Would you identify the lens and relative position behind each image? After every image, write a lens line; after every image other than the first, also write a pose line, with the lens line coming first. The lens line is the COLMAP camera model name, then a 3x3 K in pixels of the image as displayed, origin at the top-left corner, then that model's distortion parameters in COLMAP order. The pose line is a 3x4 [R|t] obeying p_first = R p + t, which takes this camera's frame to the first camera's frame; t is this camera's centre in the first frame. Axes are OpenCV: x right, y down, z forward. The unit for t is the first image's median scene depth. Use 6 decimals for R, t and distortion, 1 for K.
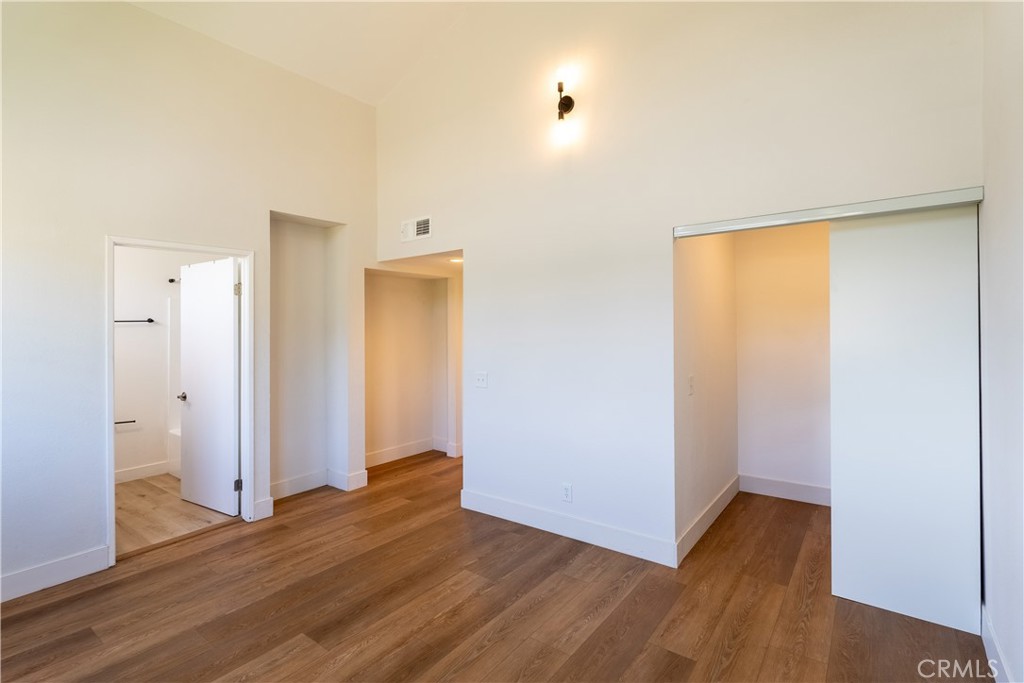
lens RADIAL K [[479.4, 0, 514.1], [0, 479.4, 323.8], [0, 0, 1]] dist [-0.001898, 0.000135]
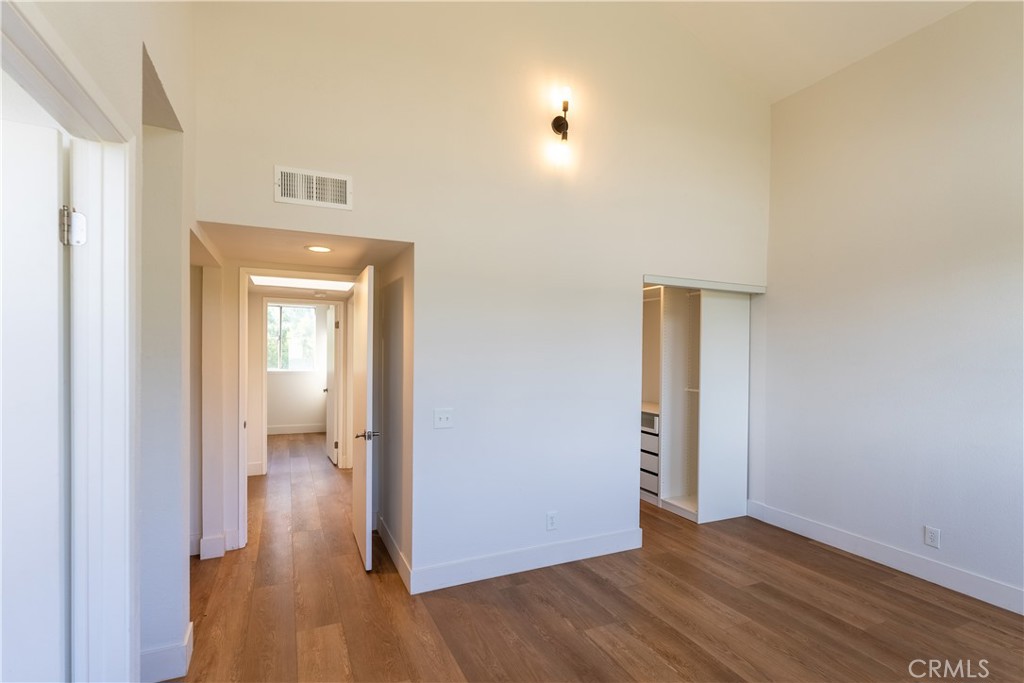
lens RADIAL K [[479.4, 0, 511.4], [0, 479.4, 363.2], [0, 0, 1]] dist [-0.001898, 0.000135]
pose [[0.478483, -0.002750, 0.878092, -0.893463], [-0.021719, 0.999652, 0.014965, 0.016728], [-0.877828, -0.026232, 0.478257, 0.686592]]
